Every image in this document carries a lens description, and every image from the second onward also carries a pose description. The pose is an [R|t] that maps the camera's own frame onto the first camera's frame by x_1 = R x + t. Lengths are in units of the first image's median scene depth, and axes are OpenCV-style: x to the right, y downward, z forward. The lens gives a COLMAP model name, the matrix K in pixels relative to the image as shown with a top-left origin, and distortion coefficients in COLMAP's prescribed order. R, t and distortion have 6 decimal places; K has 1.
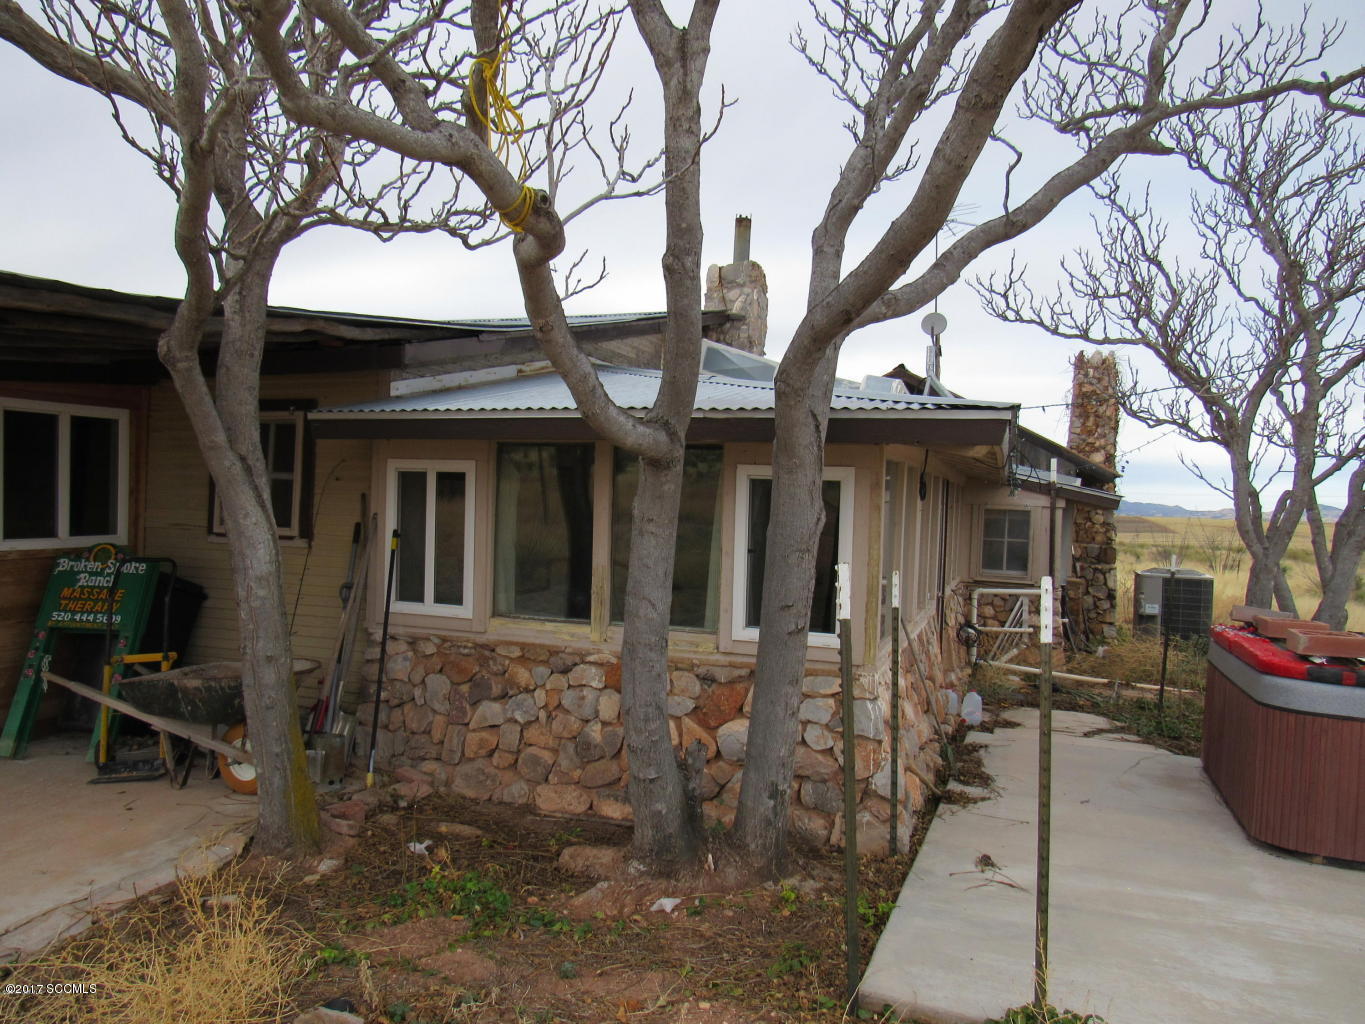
lens RADIAL K [[985.7, 0, 682.0], [0, 985.7, 515.4], [0, 0, 1]] dist [-0.024347, 0.009755]
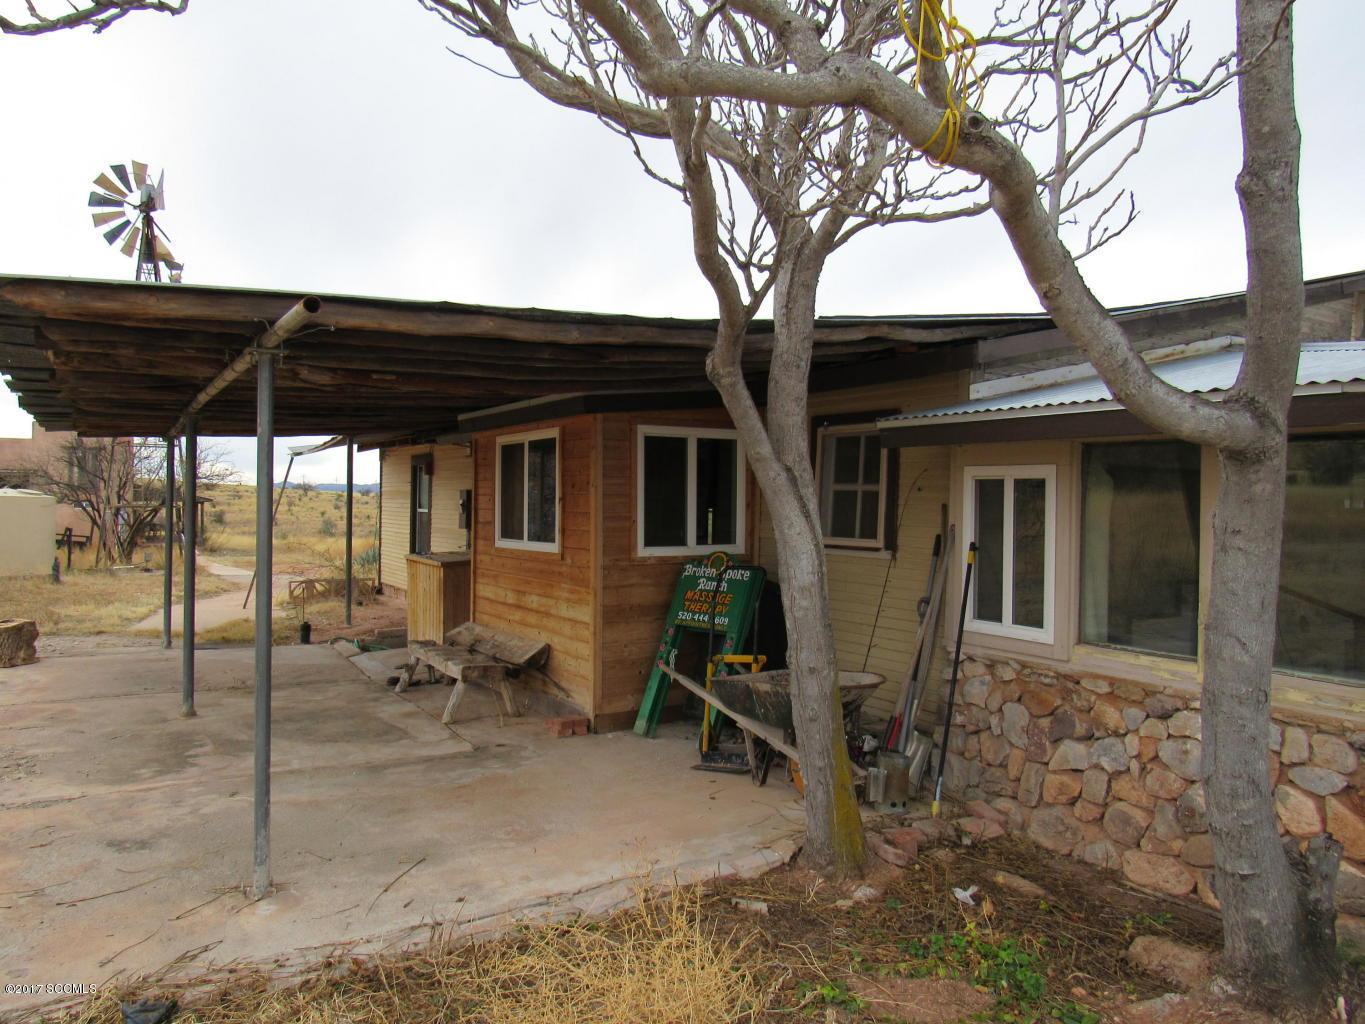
lens RADIAL K [[985.7, 0, 678.0], [0, 985.7, 515.6], [0, 0, 1]] dist [-0.024347, 0.009755]
pose [[0.784965, -0.005592, -0.619515, 0.074408], [-0.003307, 0.999907, -0.013216, 0.002805], [0.619531, 0.012423, 0.784874, 0.111198]]
